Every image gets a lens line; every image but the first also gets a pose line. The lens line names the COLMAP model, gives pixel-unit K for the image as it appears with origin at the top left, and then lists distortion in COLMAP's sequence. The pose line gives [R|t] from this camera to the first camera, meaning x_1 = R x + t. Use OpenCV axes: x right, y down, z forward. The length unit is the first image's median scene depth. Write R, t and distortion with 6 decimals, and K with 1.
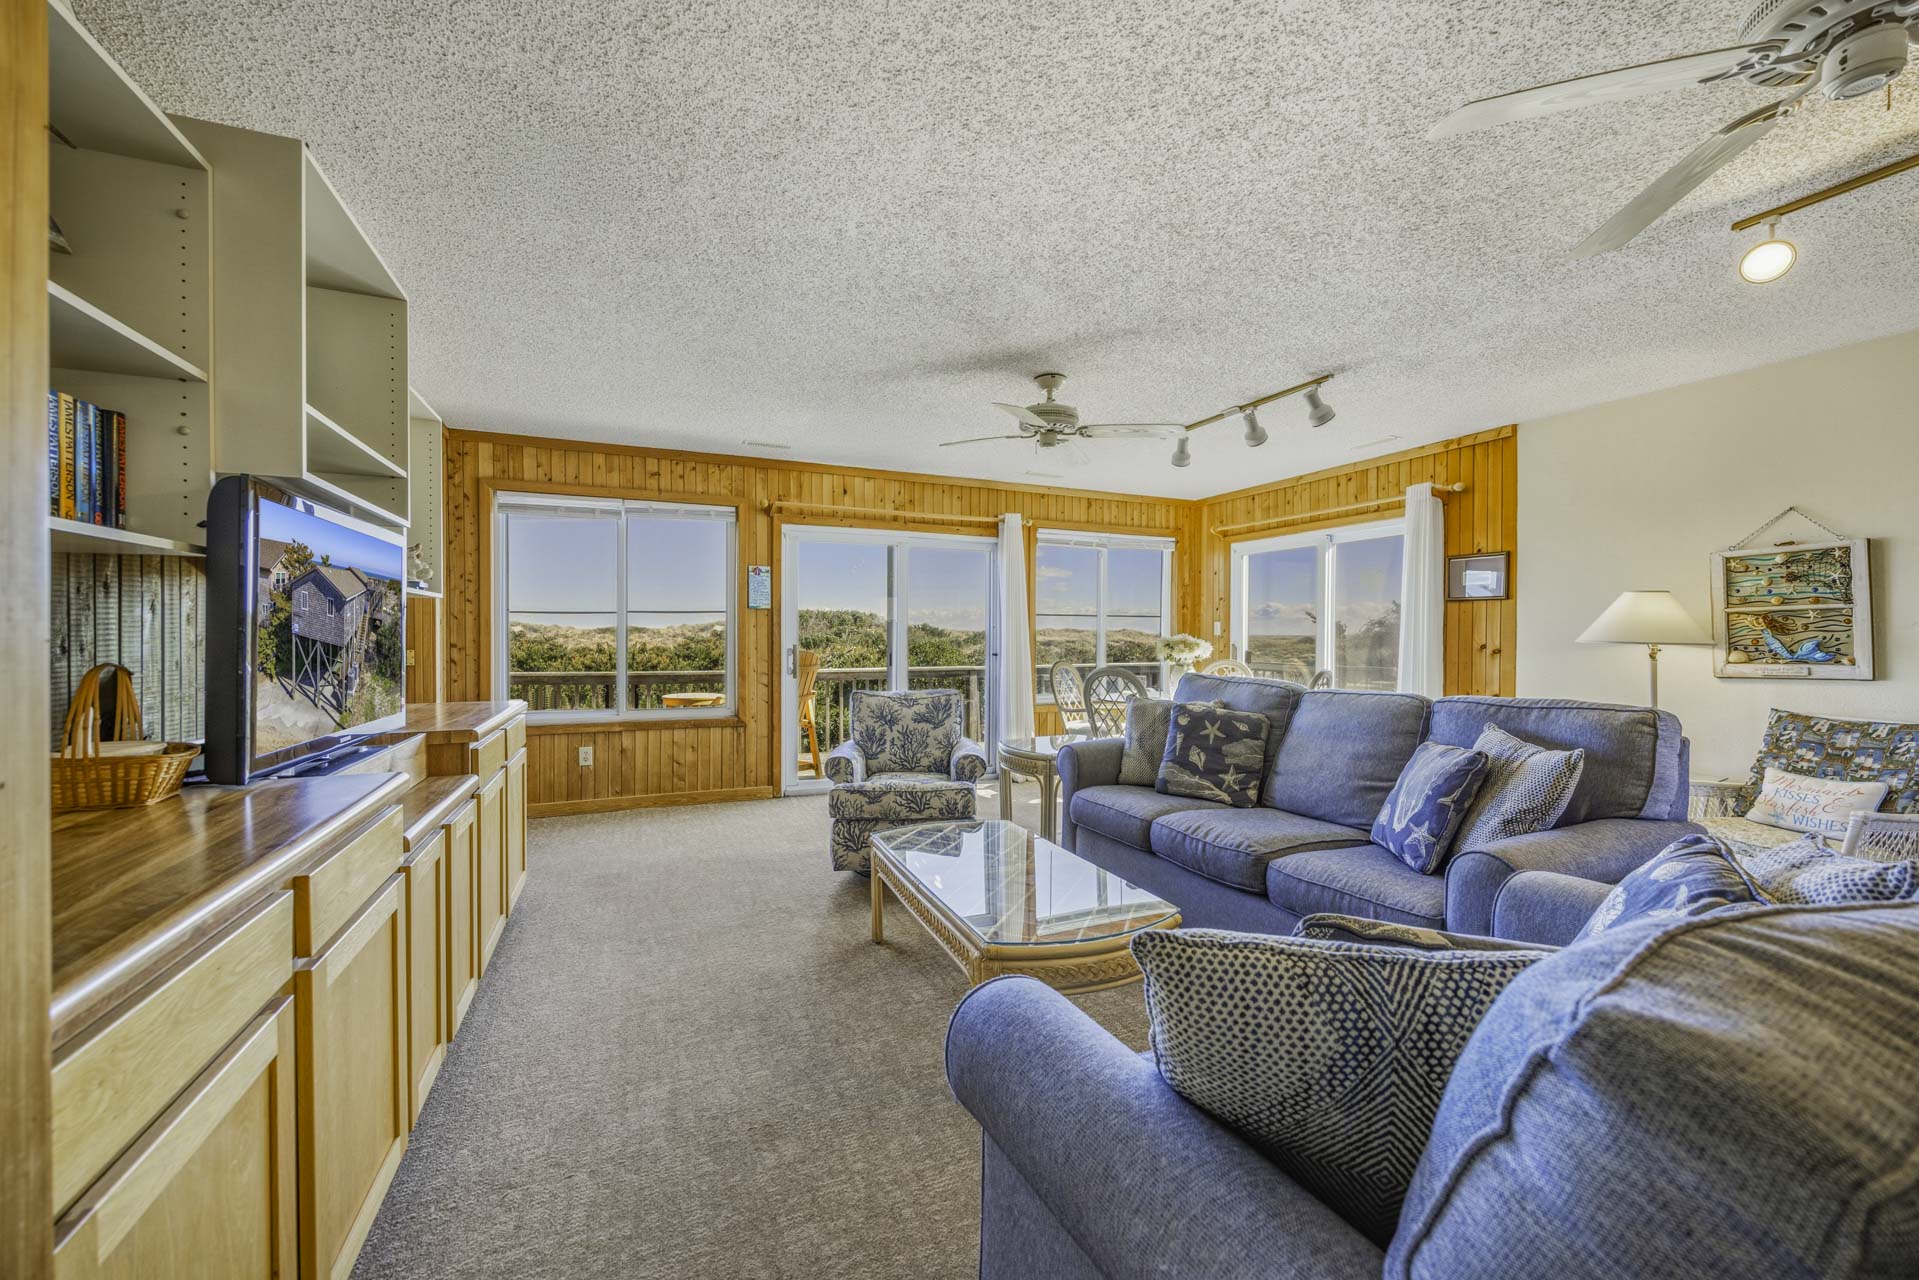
lens RADIAL K [[743.3, 0, 940.8], [0, 743.3, 638.3], [0, 0, 1]] dist [-0.007303, -0.000172]
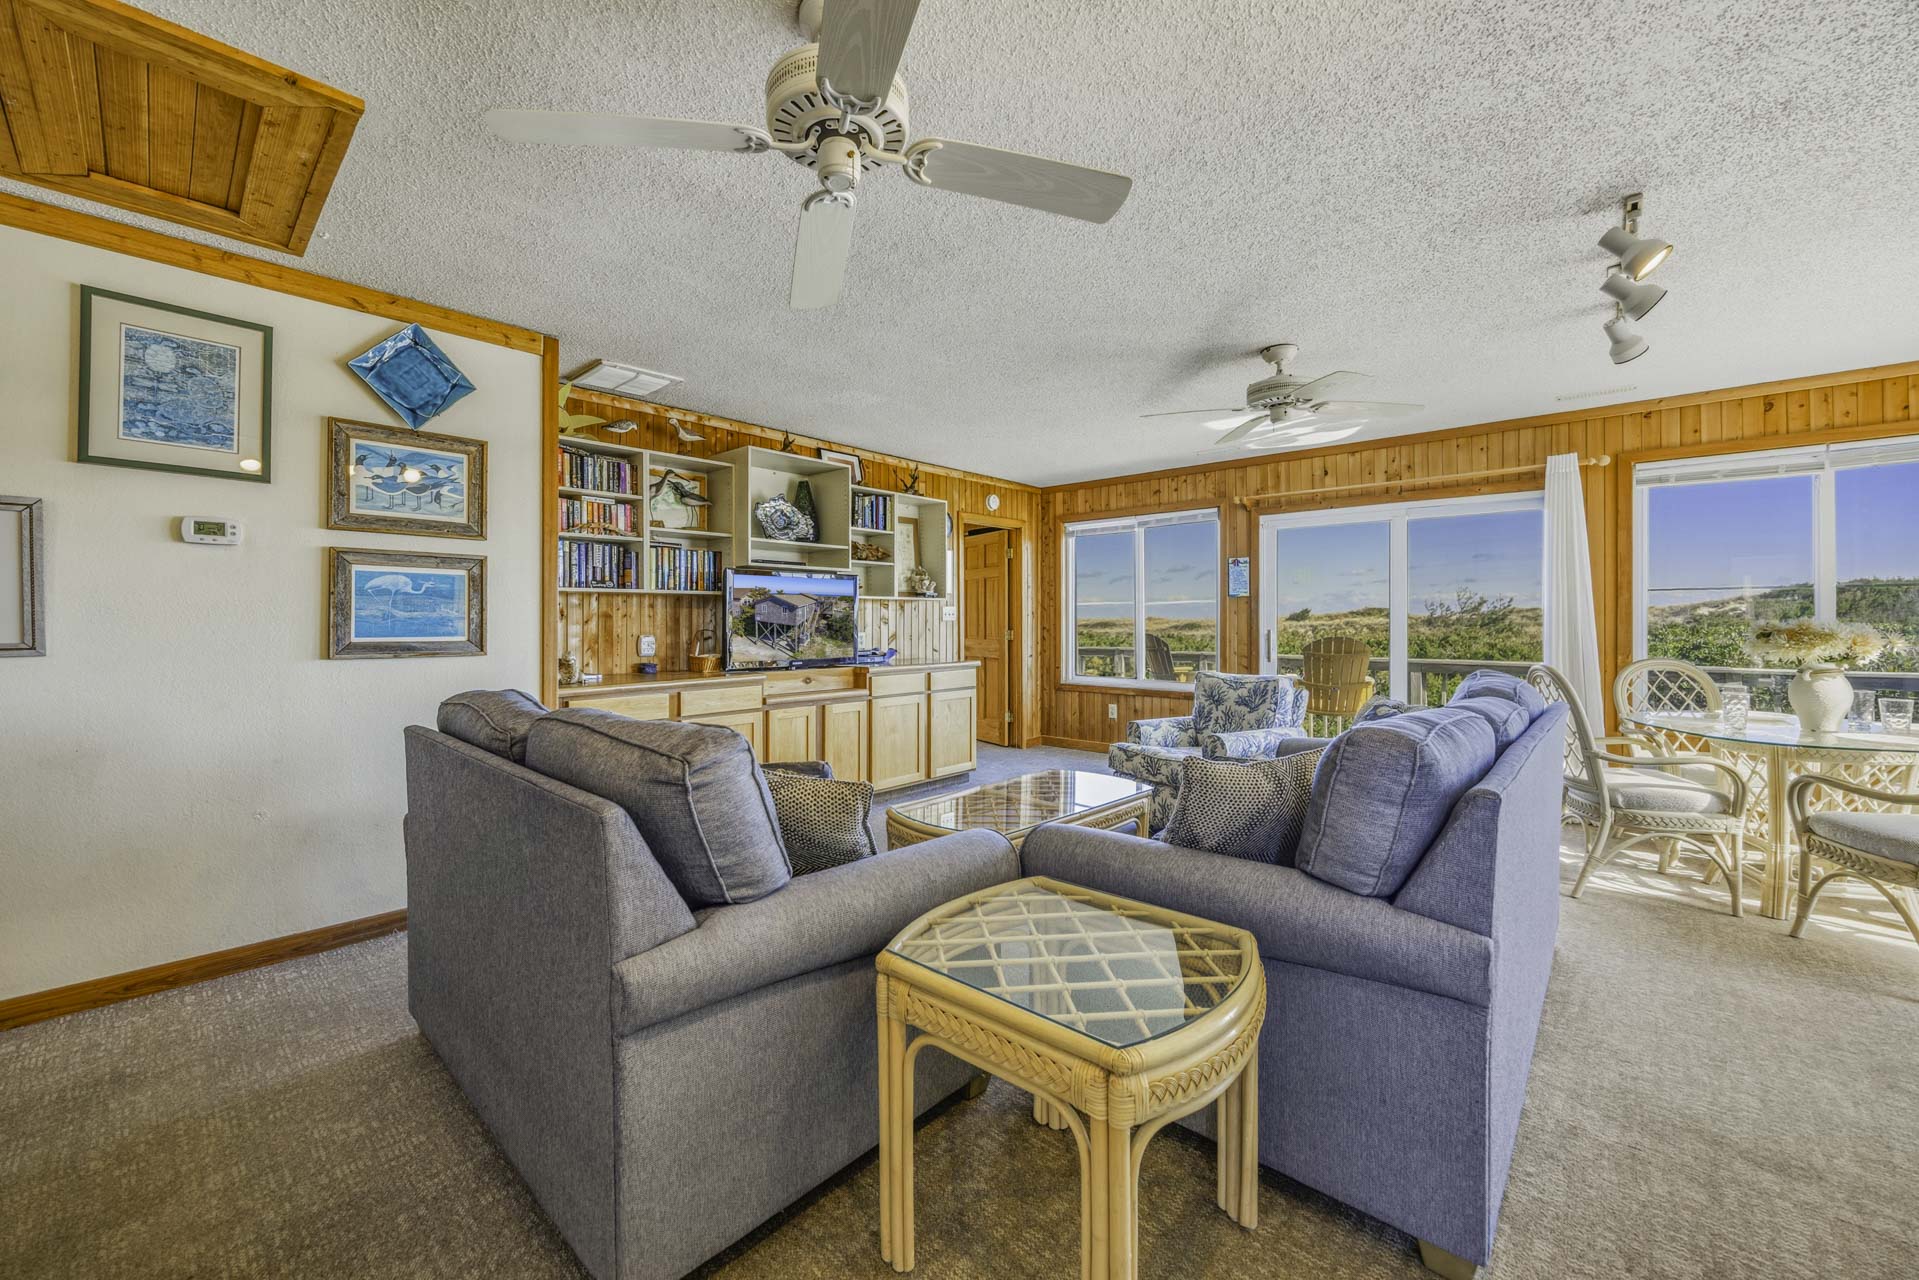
lens RADIAL K [[743.3, 0, 925.4], [0, 743.3, 622.8], [0, 0, 1]] dist [-0.007303, -0.000172]
pose [[0.397108, -0.001205, -0.917771, 0.659930], [-0.002358, 0.999994, -0.002333, 0.002211], [0.917769, 0.003091, 0.397103, 0.166090]]
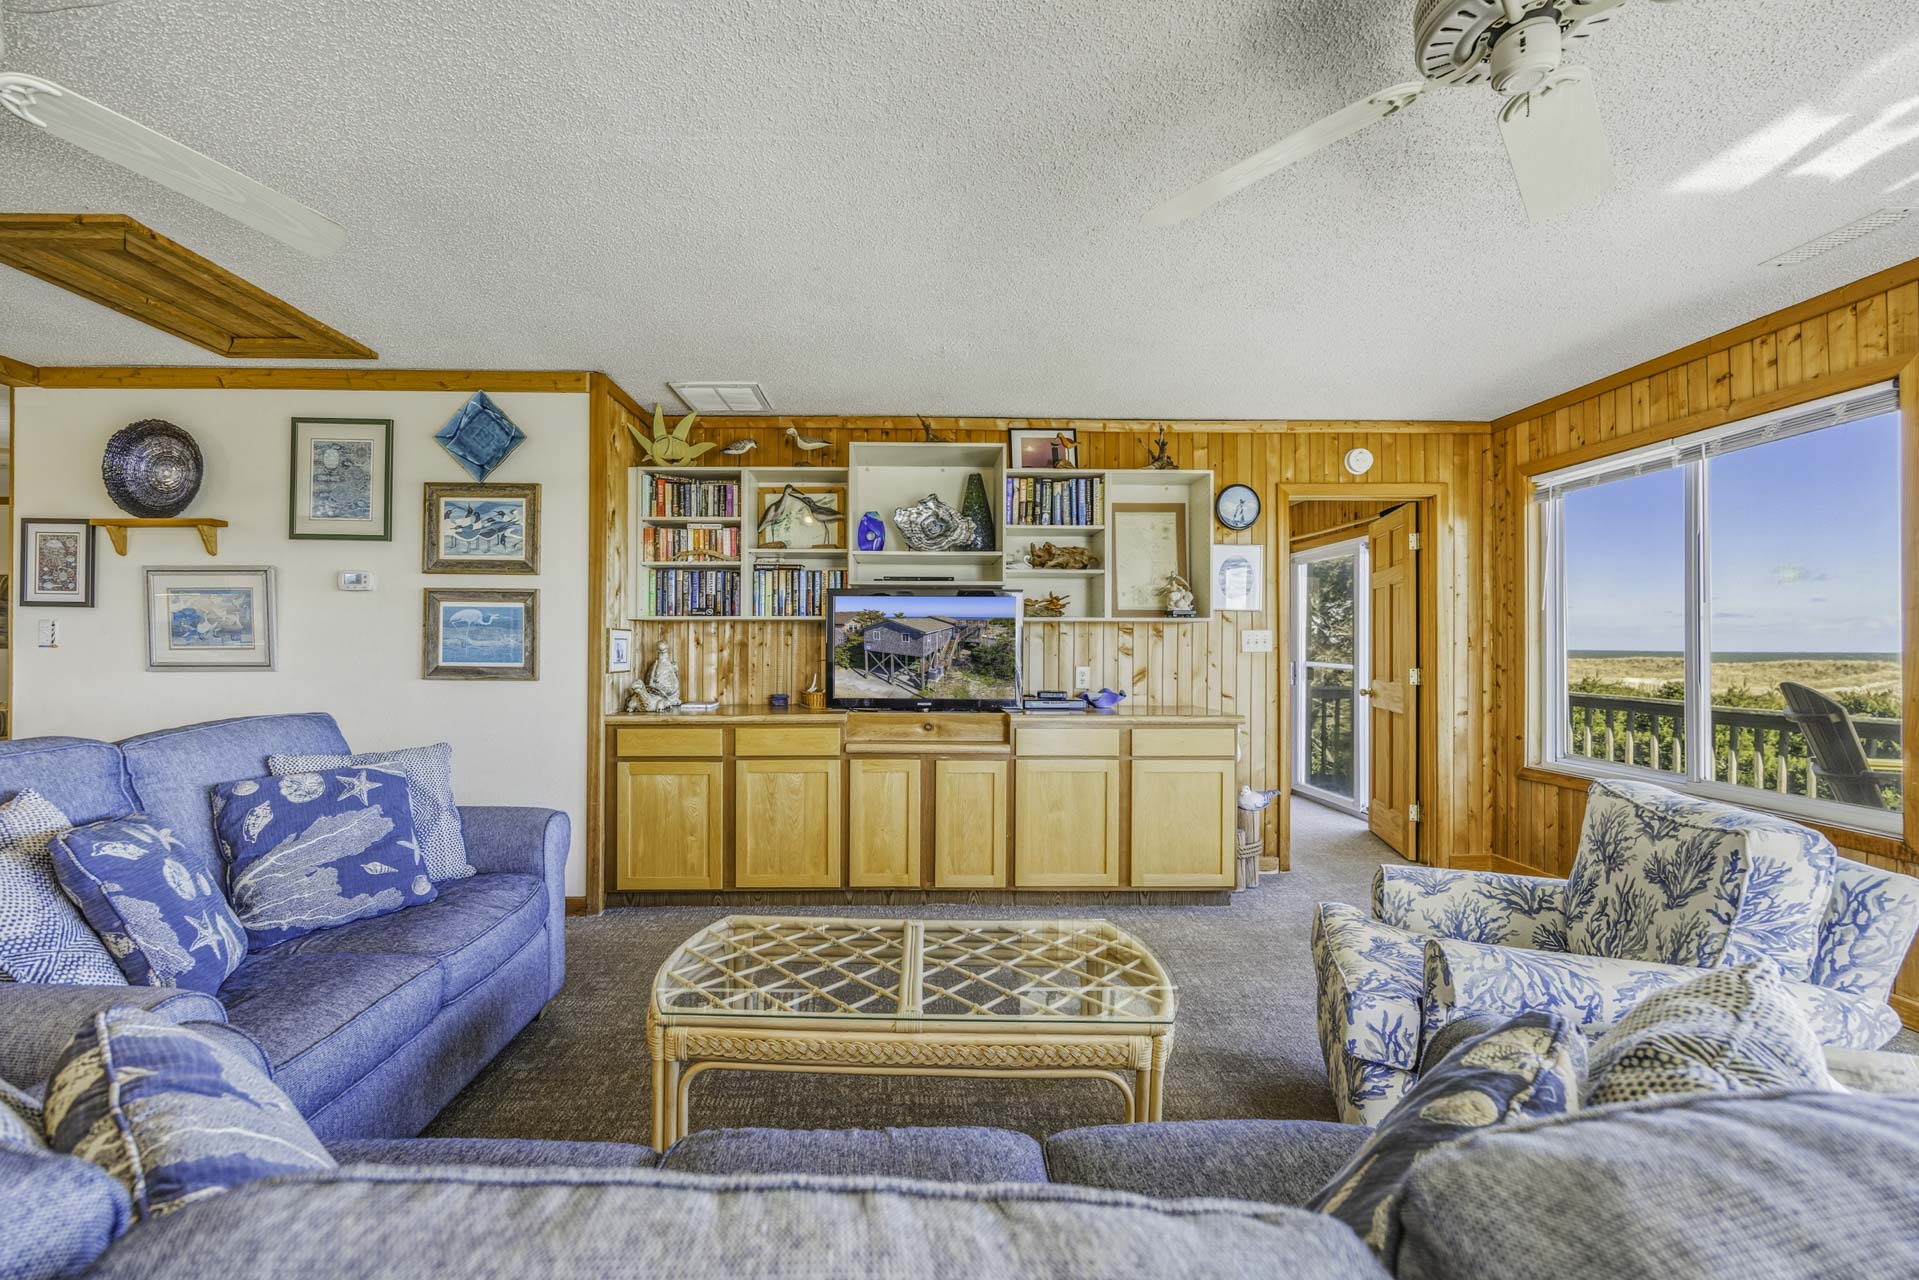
lens RADIAL K [[743.3, 0, 913.6], [0, 743.3, 653.9], [0, 0, 1]] dist [-0.007303, -0.000172]
pose [[-0.376949, 0.001456, -0.926233, 0.418476], [-0.010818, 0.999924, 0.005974, -0.003534], [0.926171, 0.012272, -0.376905, 0.695642]]
